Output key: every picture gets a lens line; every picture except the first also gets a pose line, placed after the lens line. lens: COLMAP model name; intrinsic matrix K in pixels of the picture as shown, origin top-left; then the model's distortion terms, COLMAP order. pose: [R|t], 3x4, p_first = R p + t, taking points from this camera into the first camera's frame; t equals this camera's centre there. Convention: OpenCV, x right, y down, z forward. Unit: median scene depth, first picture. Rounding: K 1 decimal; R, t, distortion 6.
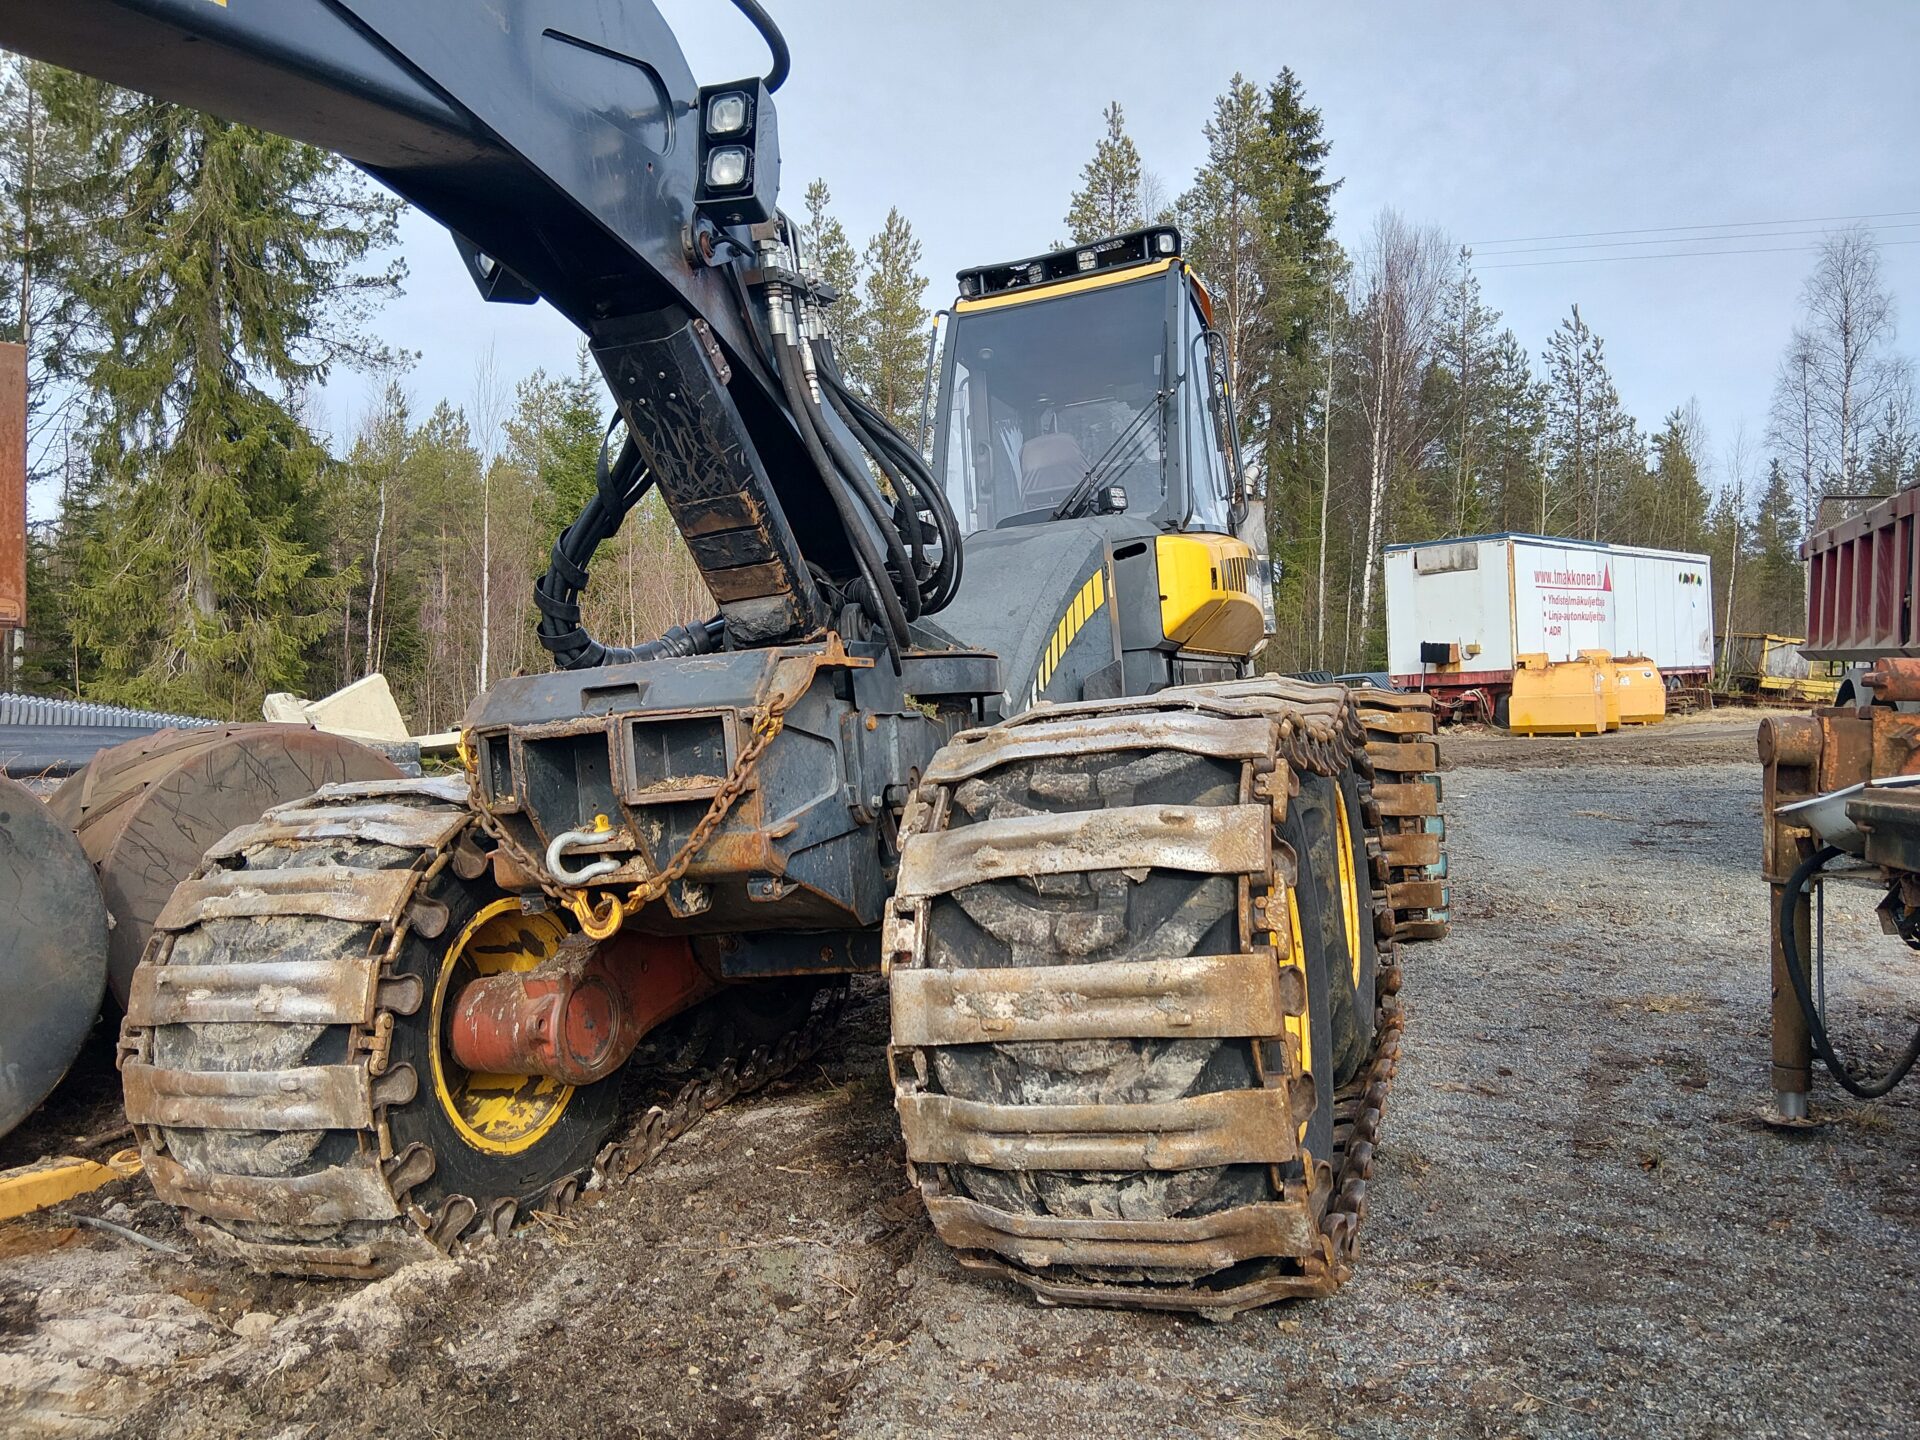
lens RADIAL K [[1366.7, 0, 955.7], [0, 1366.7, 727.5], [0, 0, 1]] dist [0.087749, -0.121092]
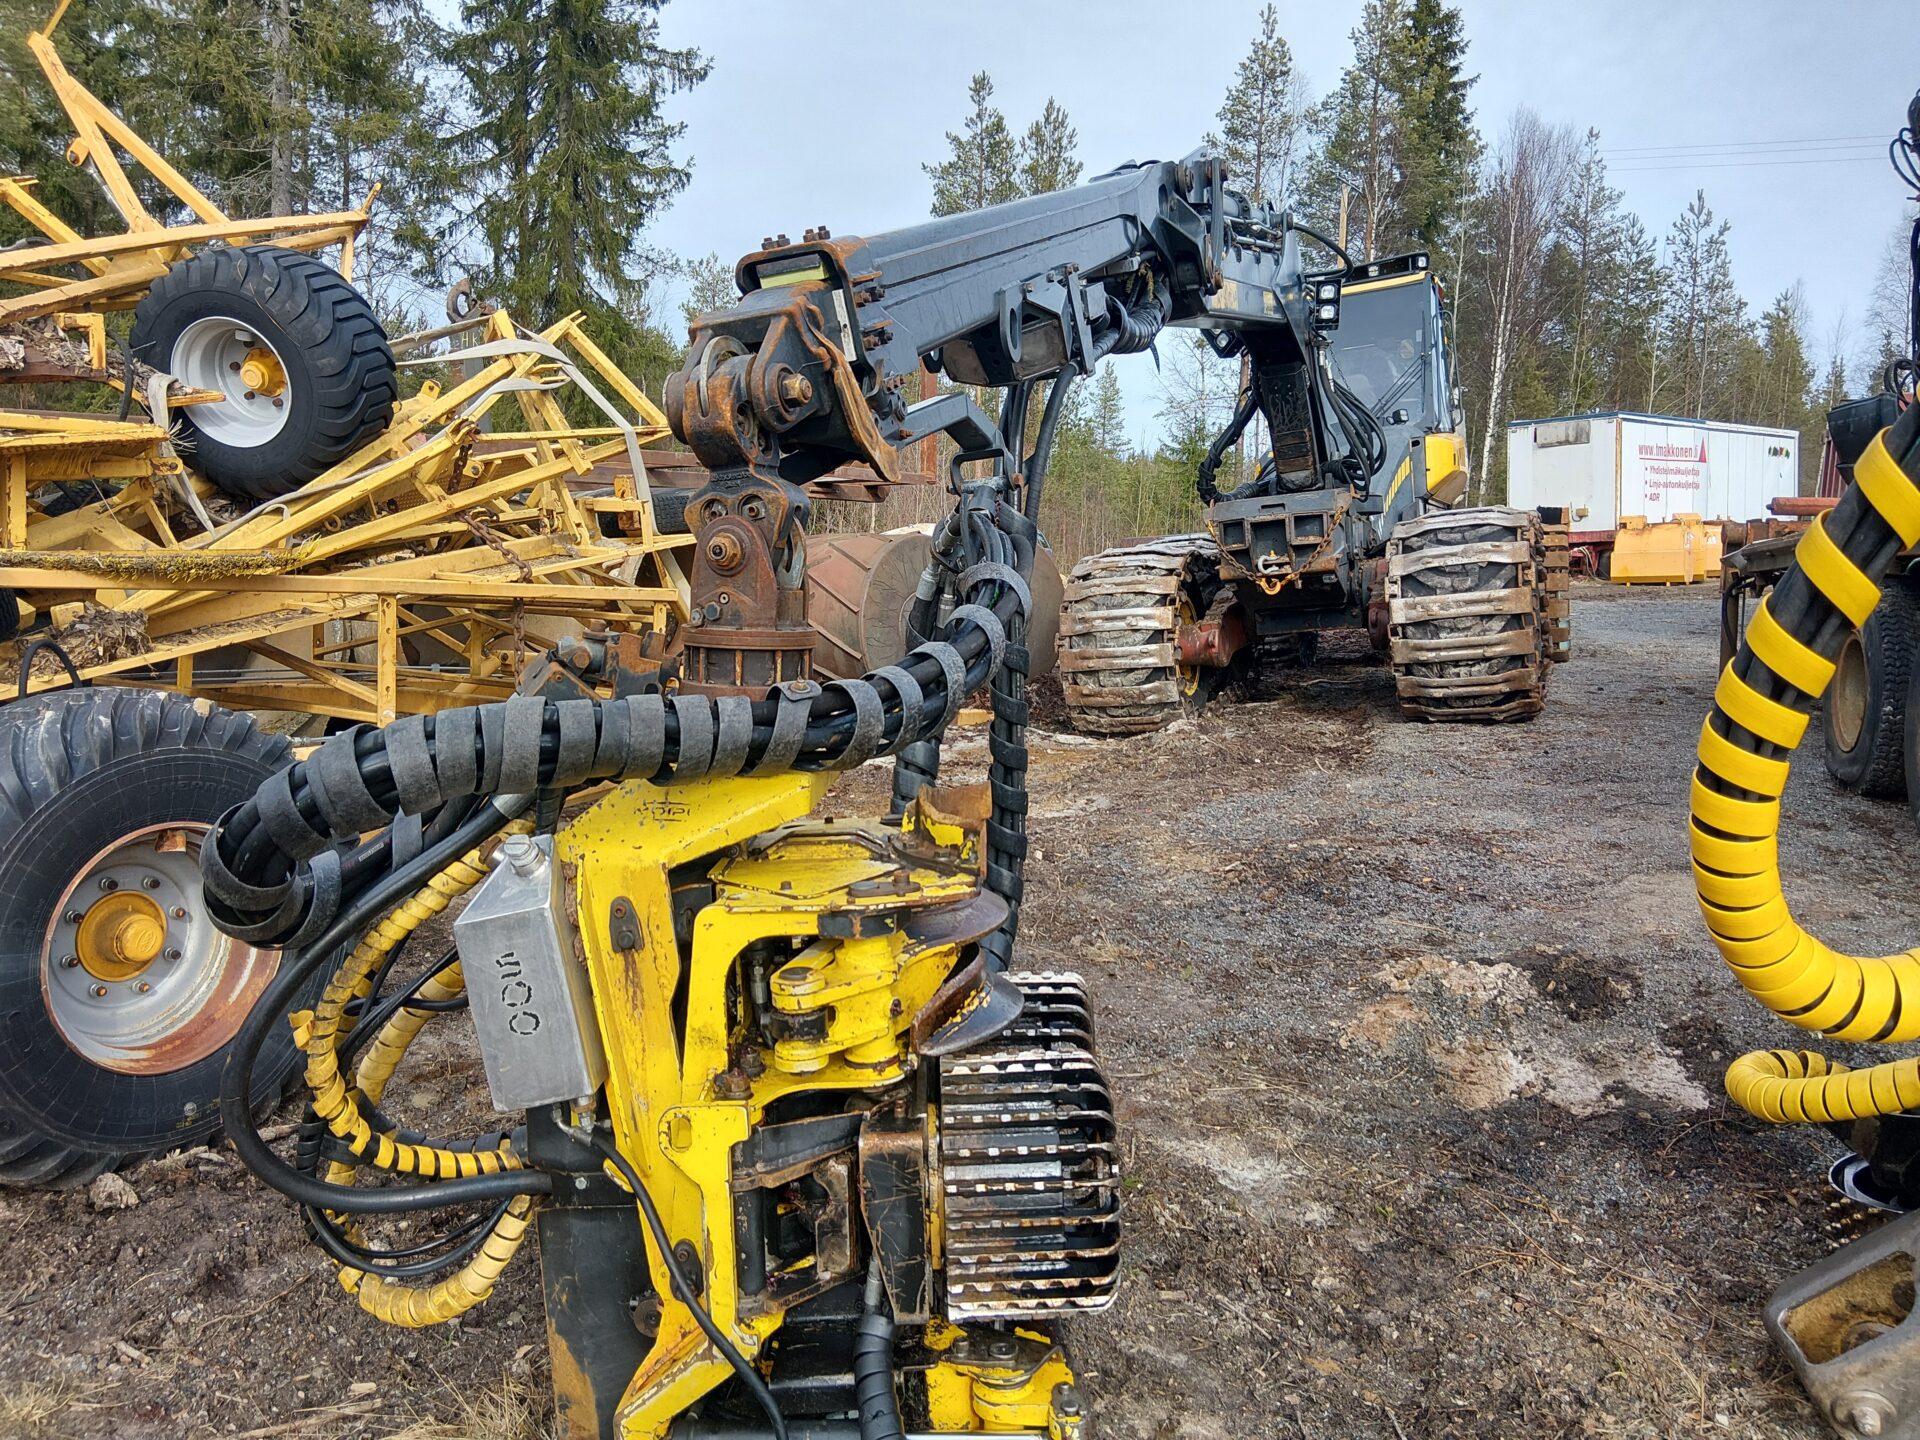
lens RADIAL K [[1366.7, 0, 955.7], [0, 1366.7, 727.5], [0, 0, 1]] dist [0.087749, -0.121092]
pose [[0.998267, 0.016423, -0.056504, -0.640551], [-0.011001, 0.995420, 0.094968, 0.142251], [0.057805, -0.094182, 0.993875, -1.605705]]
